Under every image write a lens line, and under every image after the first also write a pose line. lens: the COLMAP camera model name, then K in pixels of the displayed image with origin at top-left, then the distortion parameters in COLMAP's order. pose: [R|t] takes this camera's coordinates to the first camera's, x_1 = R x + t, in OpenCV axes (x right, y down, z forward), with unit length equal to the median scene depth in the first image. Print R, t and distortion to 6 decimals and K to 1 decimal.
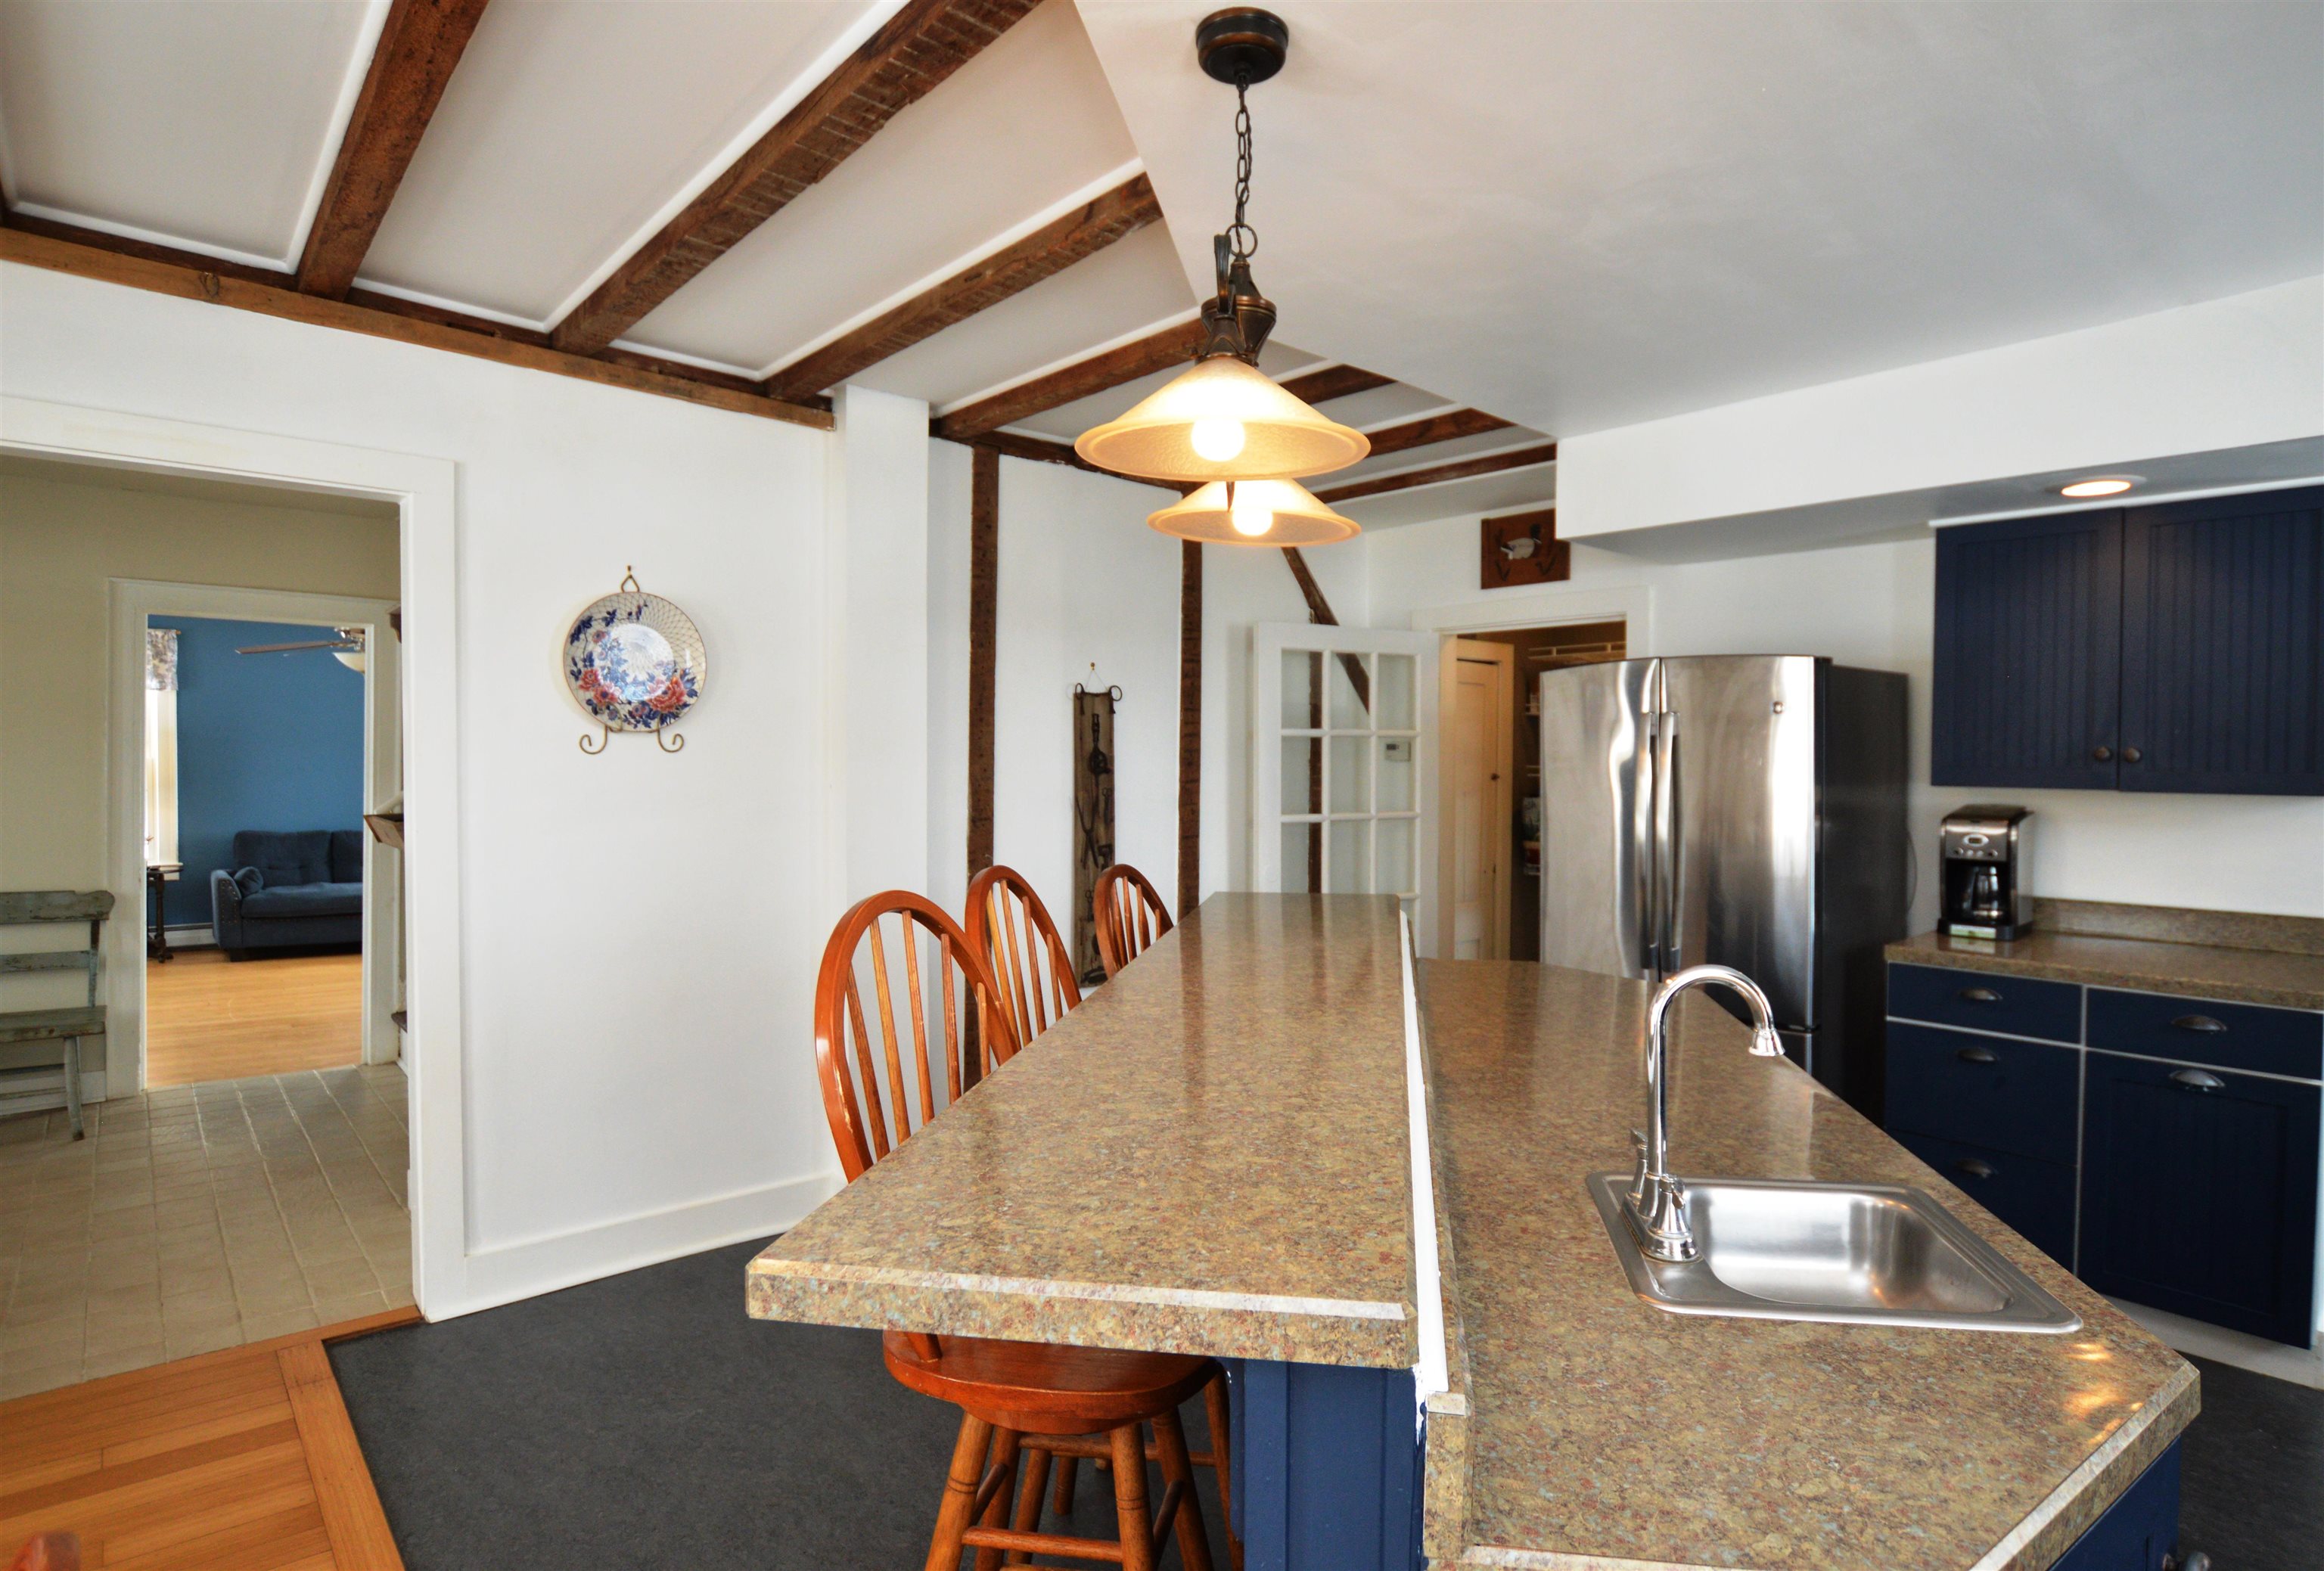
lens RADIAL K [[1205.9, 0, 1162.0], [0, 1205.9, 785.5], [0, 0, 1]] dist [-0.023586, -0.000143]
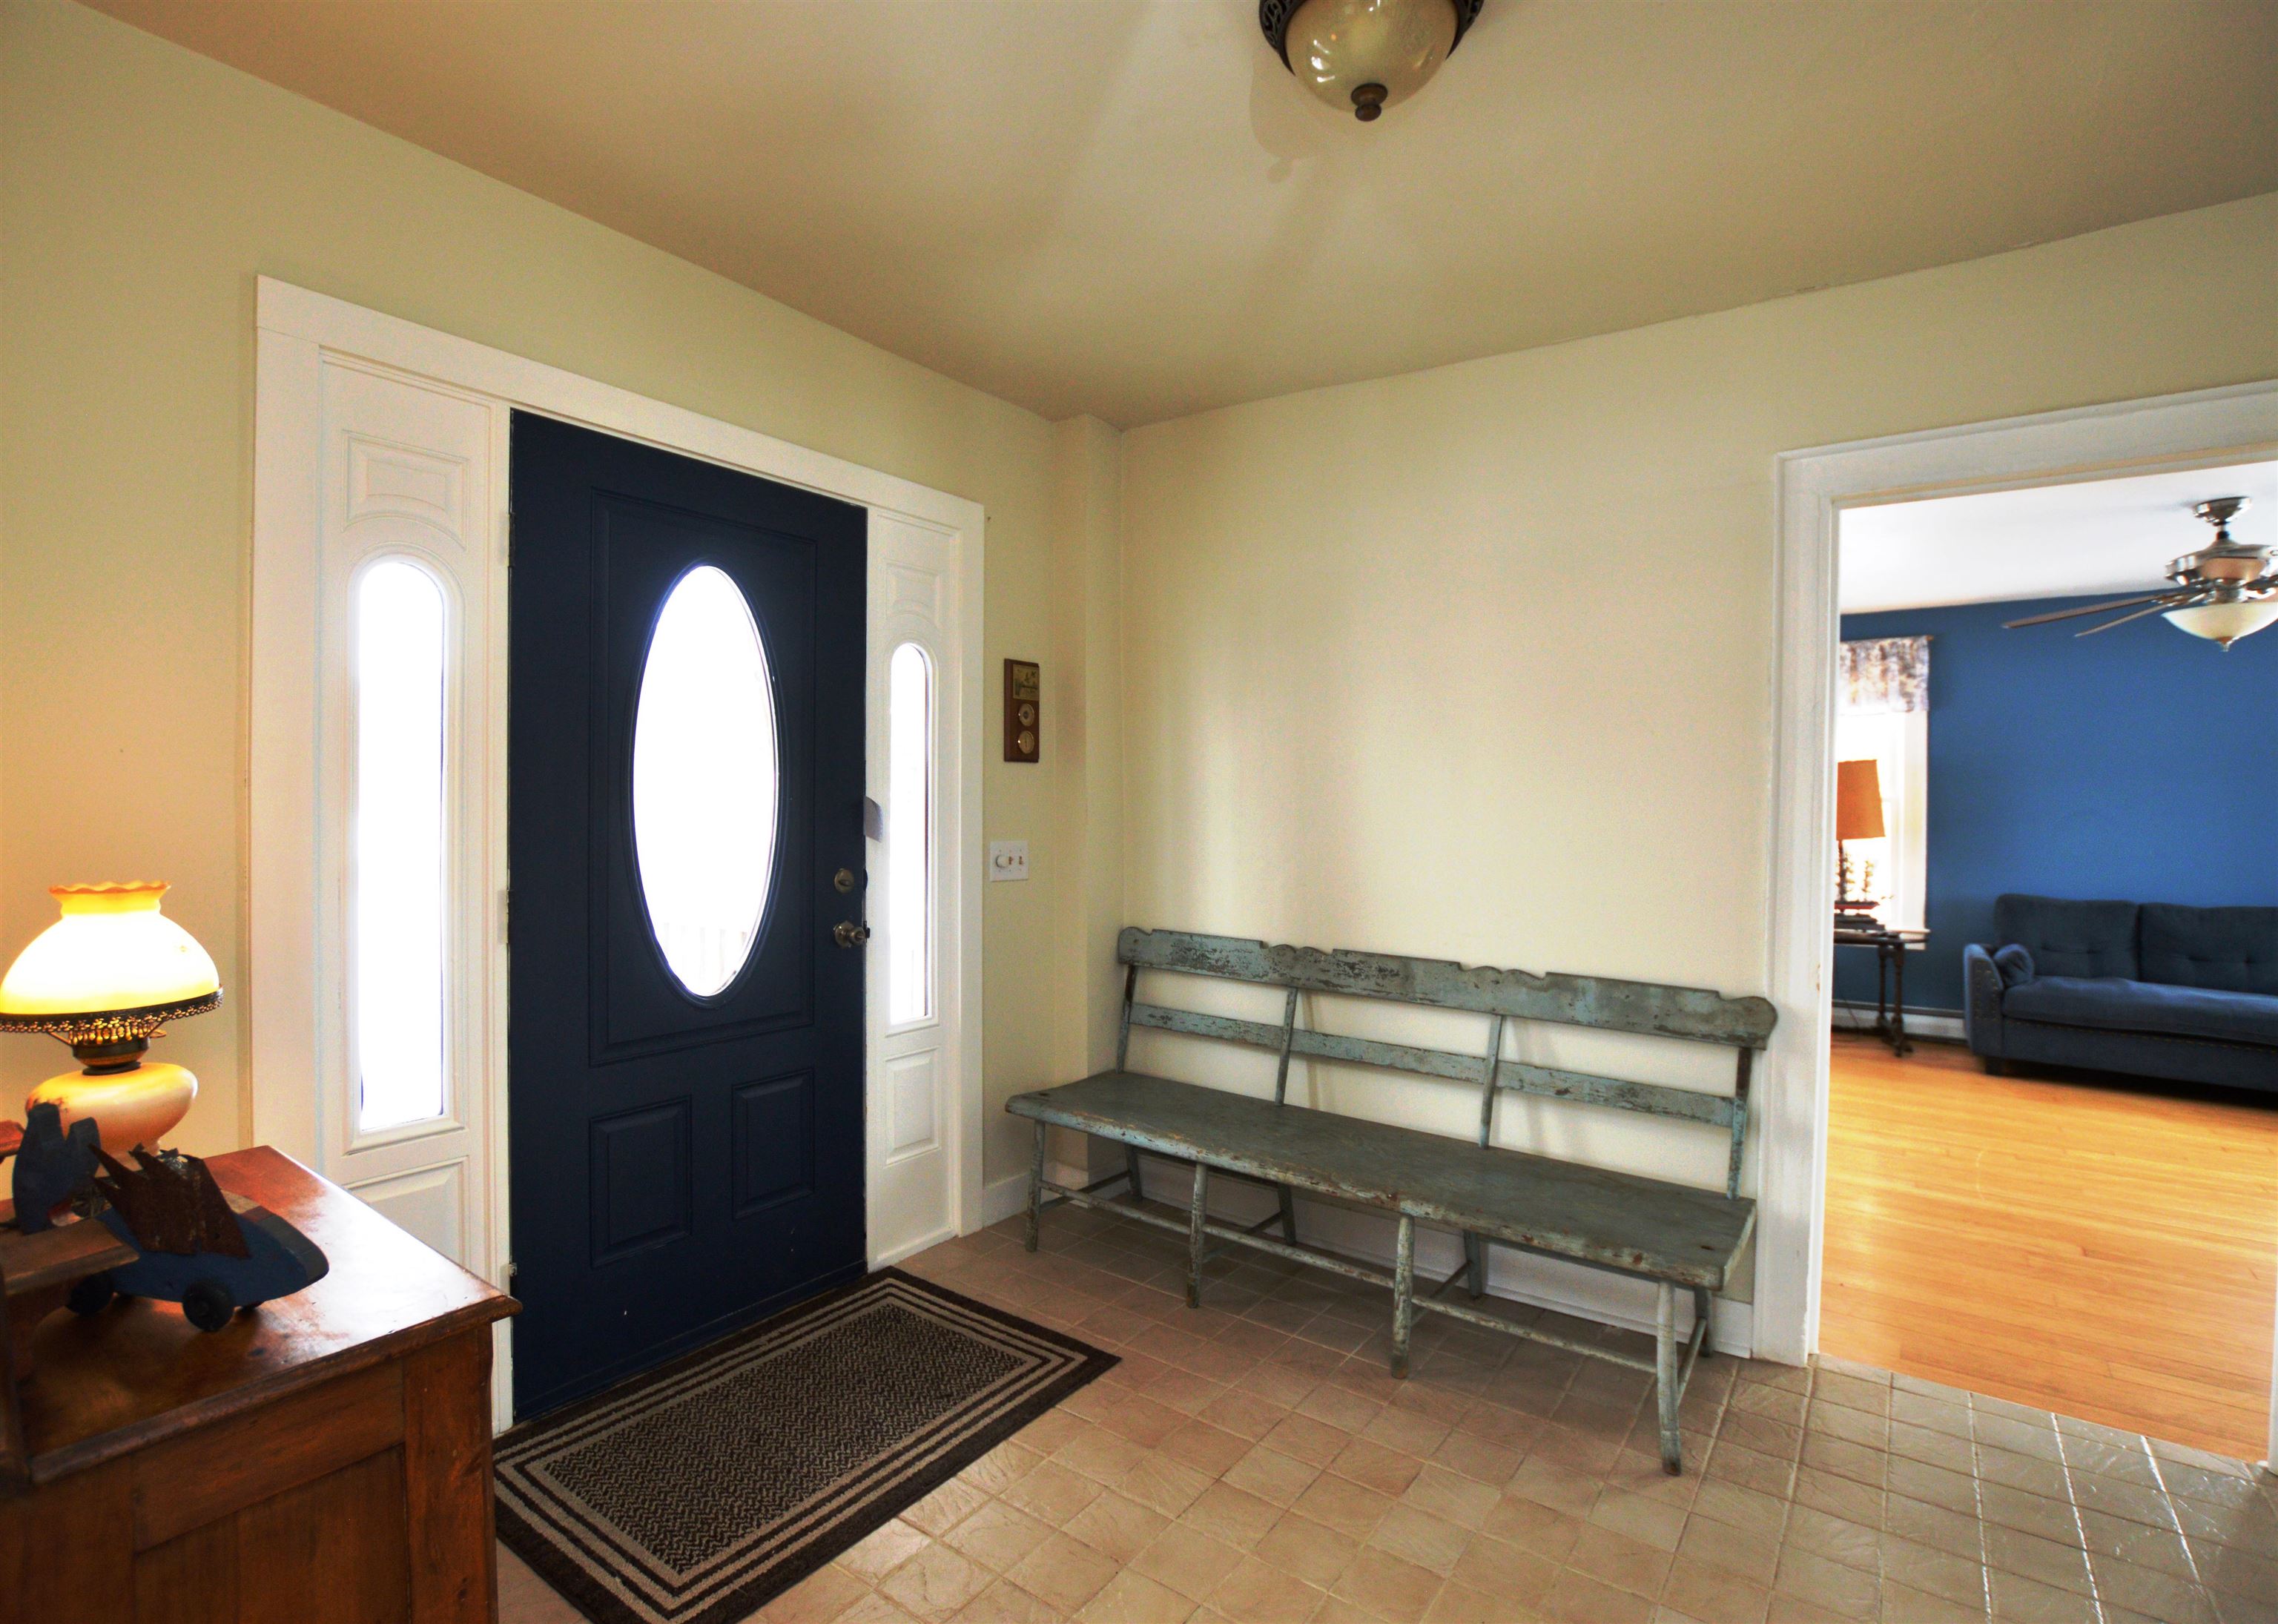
lens RADIAL K [[1078.6, 0, 1139.0], [0, 1078.6, 812.0], [0, 0, 1]] dist [-0.023637, 0.000171]
pose [[0.223830, 0.002011, -0.974626, -0.261905], [-0.027620, 0.999609, -0.004281, 0.004705], [0.974237, 0.027877, 0.223798, 0.338263]]
